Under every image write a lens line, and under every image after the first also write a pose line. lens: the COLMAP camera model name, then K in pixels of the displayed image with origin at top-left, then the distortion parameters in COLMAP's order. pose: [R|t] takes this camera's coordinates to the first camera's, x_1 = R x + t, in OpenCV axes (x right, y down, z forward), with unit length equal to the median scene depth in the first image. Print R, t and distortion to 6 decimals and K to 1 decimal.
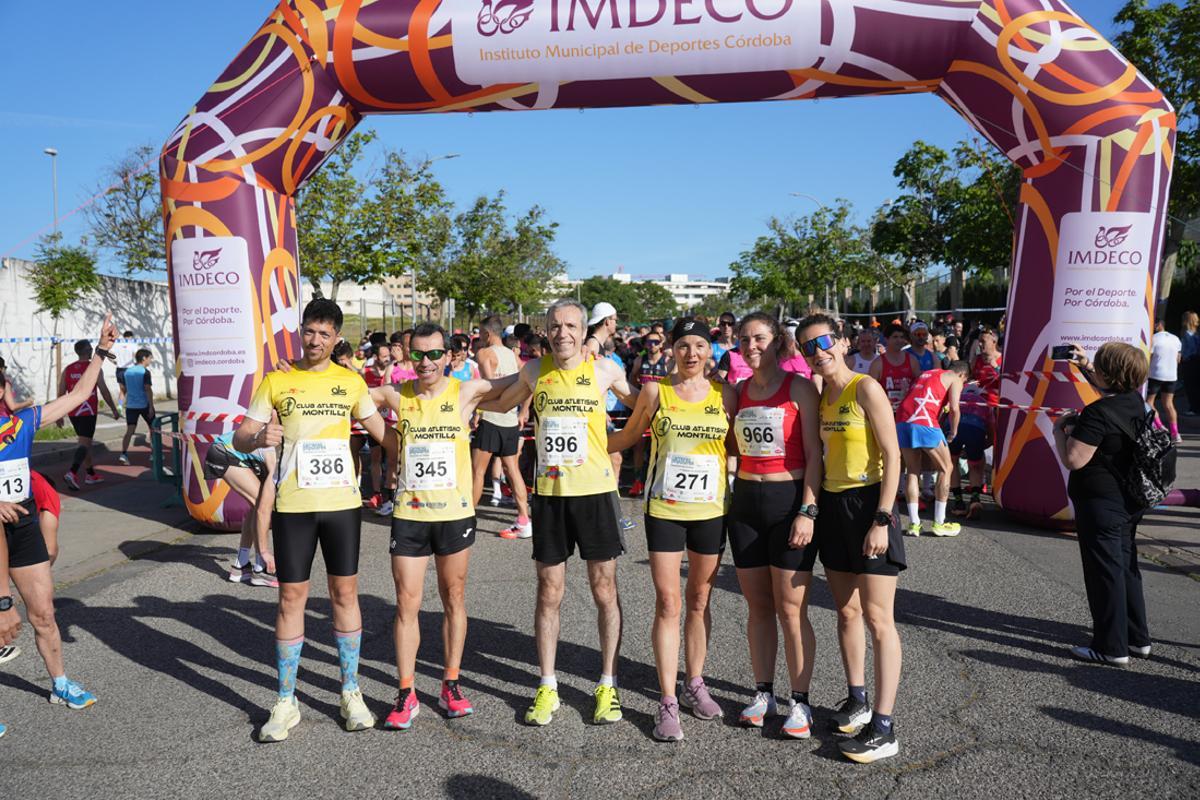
lens RADIAL K [[1026.1, 0, 599.3], [0, 1026.1, 393.3], [0, 0, 1]] dist [-0.074143, 0.092196]
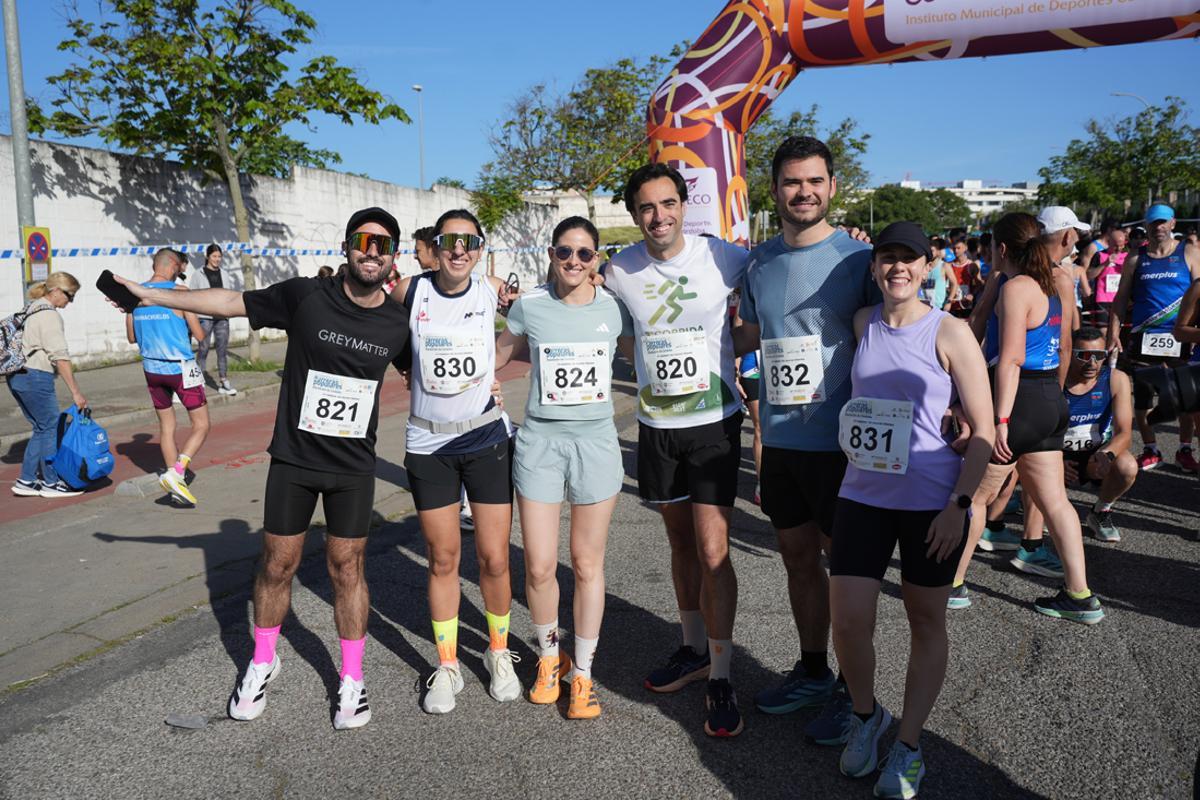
lens RADIAL K [[1026.1, 0, 606.9], [0, 1026.1, 376.1], [0, 0, 1]] dist [-0.074143, 0.092196]
pose [[0.966215, 0.021457, -0.256841, -0.084519], [-0.003597, 0.997554, 0.069806, 0.014913], [0.257711, -0.066524, 0.963929, -0.206797]]
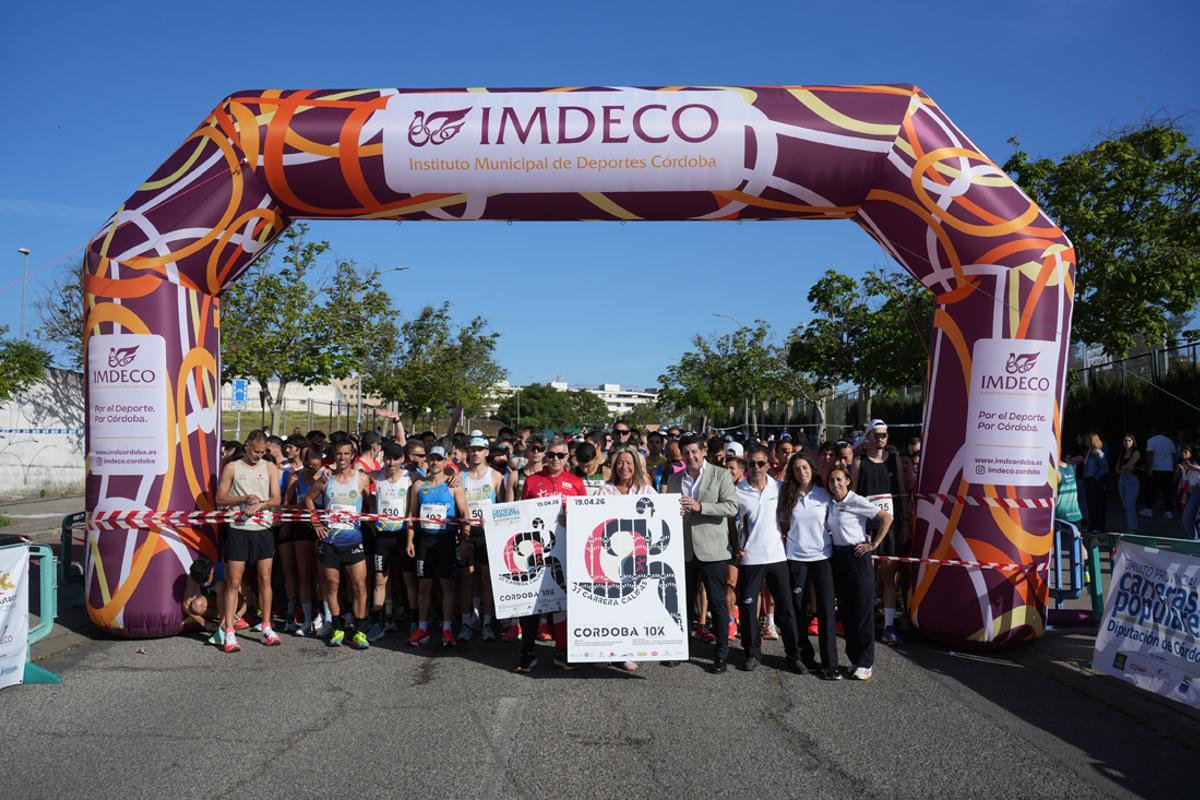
lens RADIAL K [[947.2, 0, 602.3], [0, 947.2, 393.5], [0, 0, 1]] dist [-0.114632, 0.070414]
pose [[0.997308, 0.030279, 0.066776, 0.010434], [-0.023158, 0.994209, -0.104942, -0.008232], [-0.069567, 0.103113, 0.992234, 0.053417]]
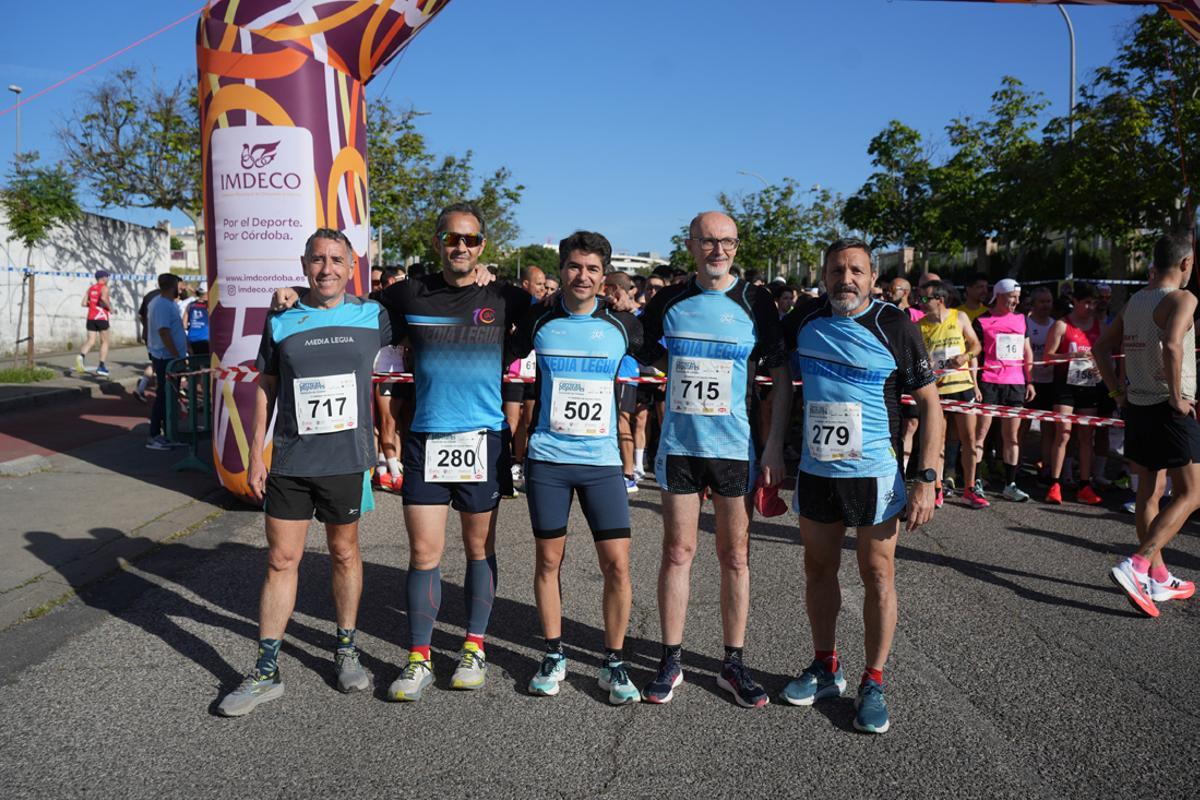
lens RADIAL K [[947.2, 0, 602.2], [0, 947.2, 394.1], [0, 0, 1]] dist [-0.114632, 0.070414]
pose [[0.995731, 0.032591, 0.086360, -0.112672], [-0.035917, 0.998661, 0.037244, 0.007635], [-0.085031, -0.040187, 0.995568, 0.168826]]
